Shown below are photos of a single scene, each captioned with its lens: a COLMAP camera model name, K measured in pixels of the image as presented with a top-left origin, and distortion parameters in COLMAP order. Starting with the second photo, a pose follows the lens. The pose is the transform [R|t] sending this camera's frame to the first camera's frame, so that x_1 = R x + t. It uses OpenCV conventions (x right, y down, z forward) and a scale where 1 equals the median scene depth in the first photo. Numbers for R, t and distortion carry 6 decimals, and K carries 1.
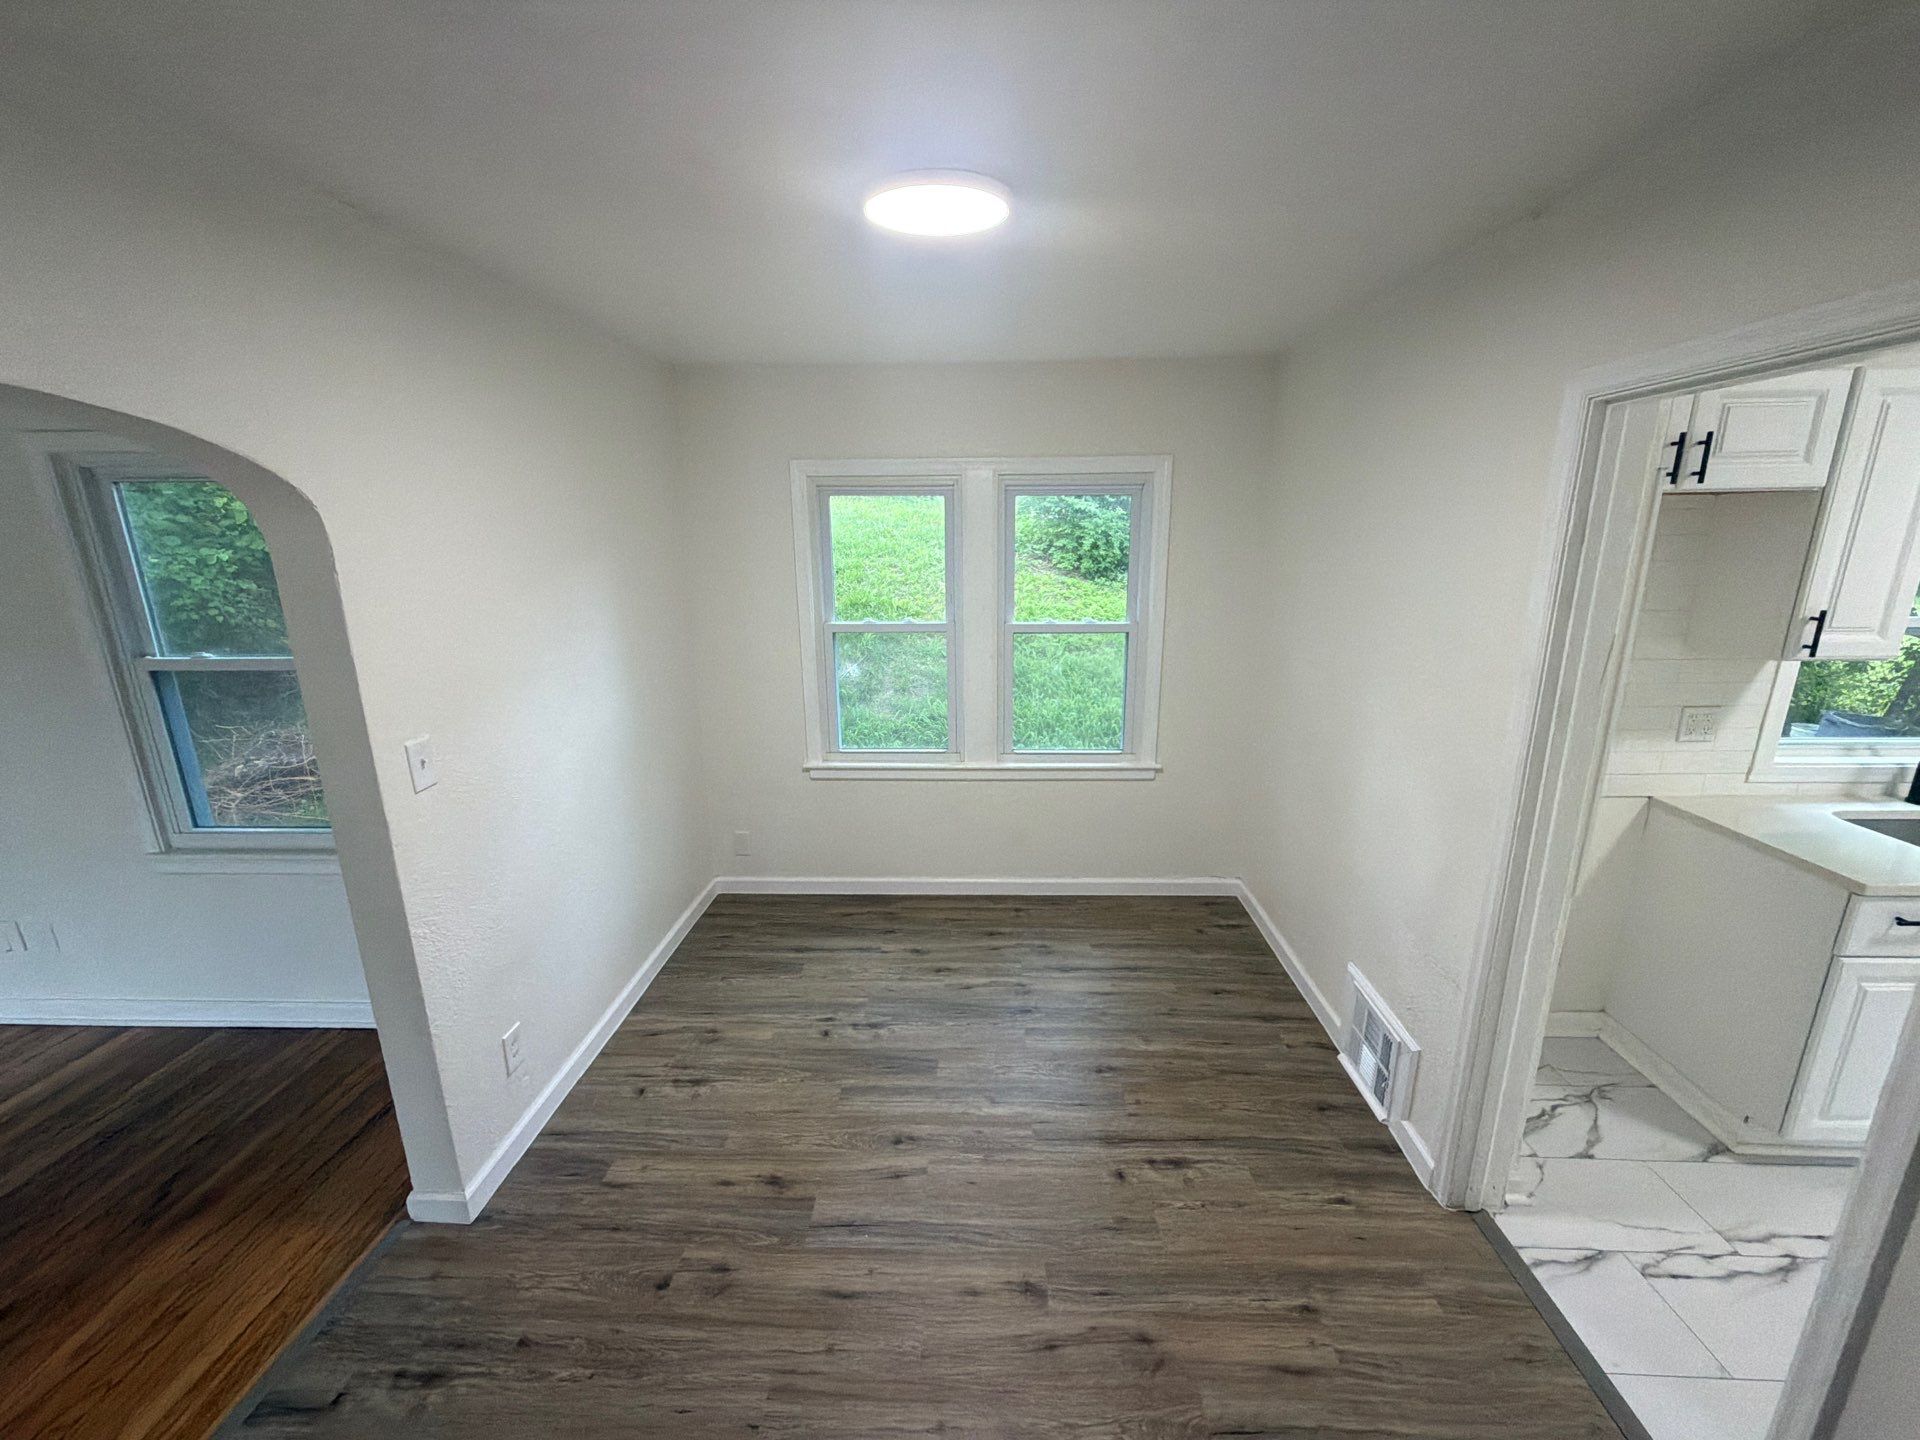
lens RADIAL K [[764.3, 0, 960.0], [0, 764.3, 720.0], [0, 0, 1]] dist [0.001499, 0.000110]
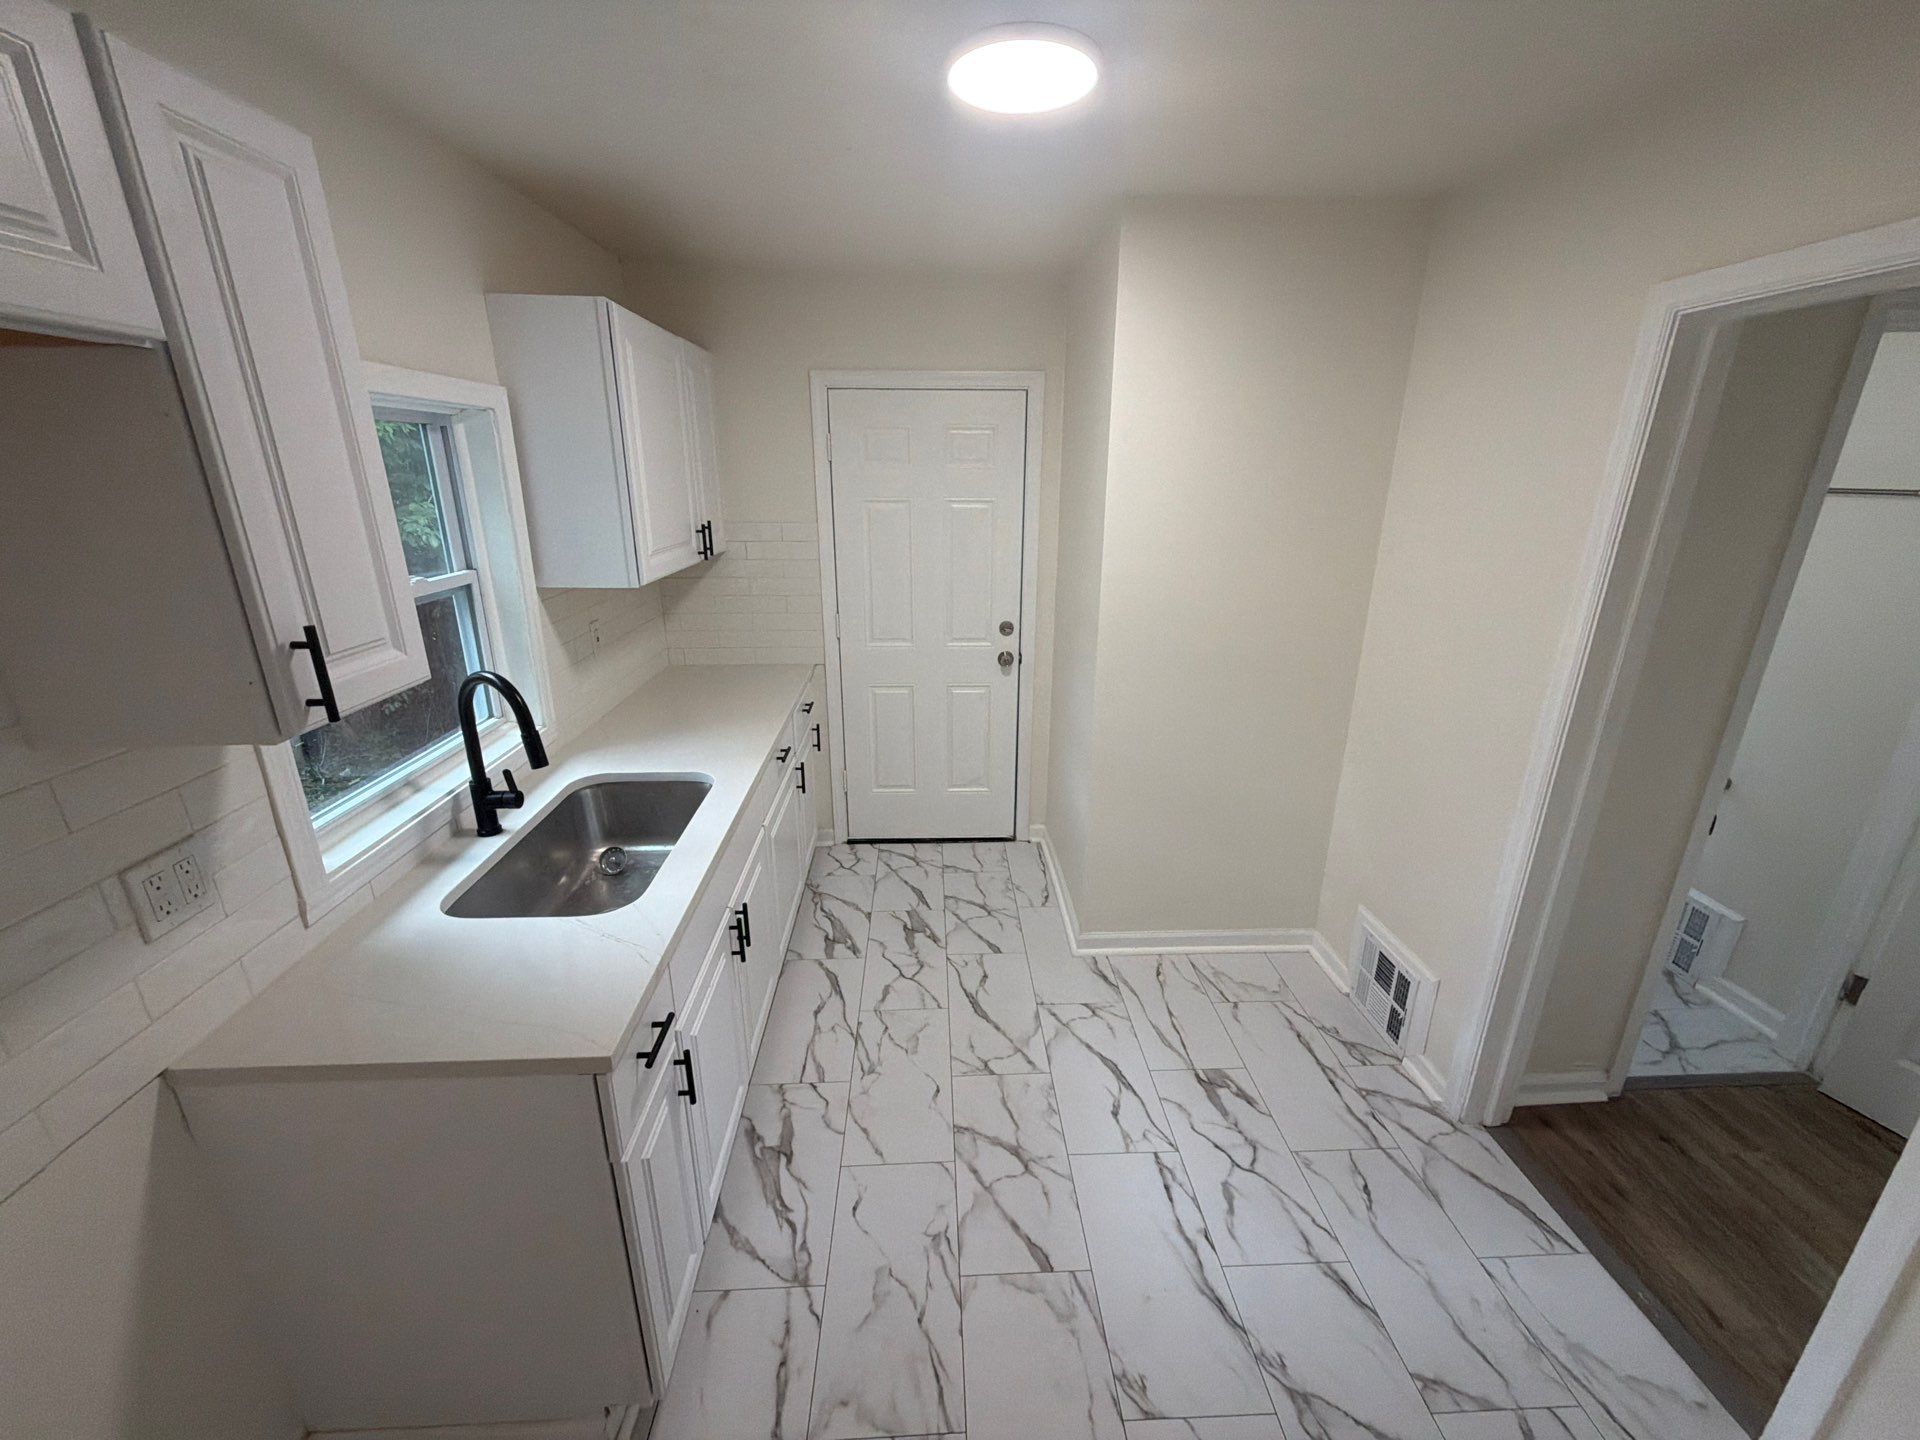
lens RADIAL K [[764.3, 0, 960.0], [0, 764.3, 720.0], [0, 0, 1]] dist [0.001499, 0.000110]
pose [[-0.080290, -0.298735, 0.950952, 0.538700], [0.240730, 0.919980, 0.309331, -0.118174], [-0.967266, 0.253759, -0.001951, 0.536313]]
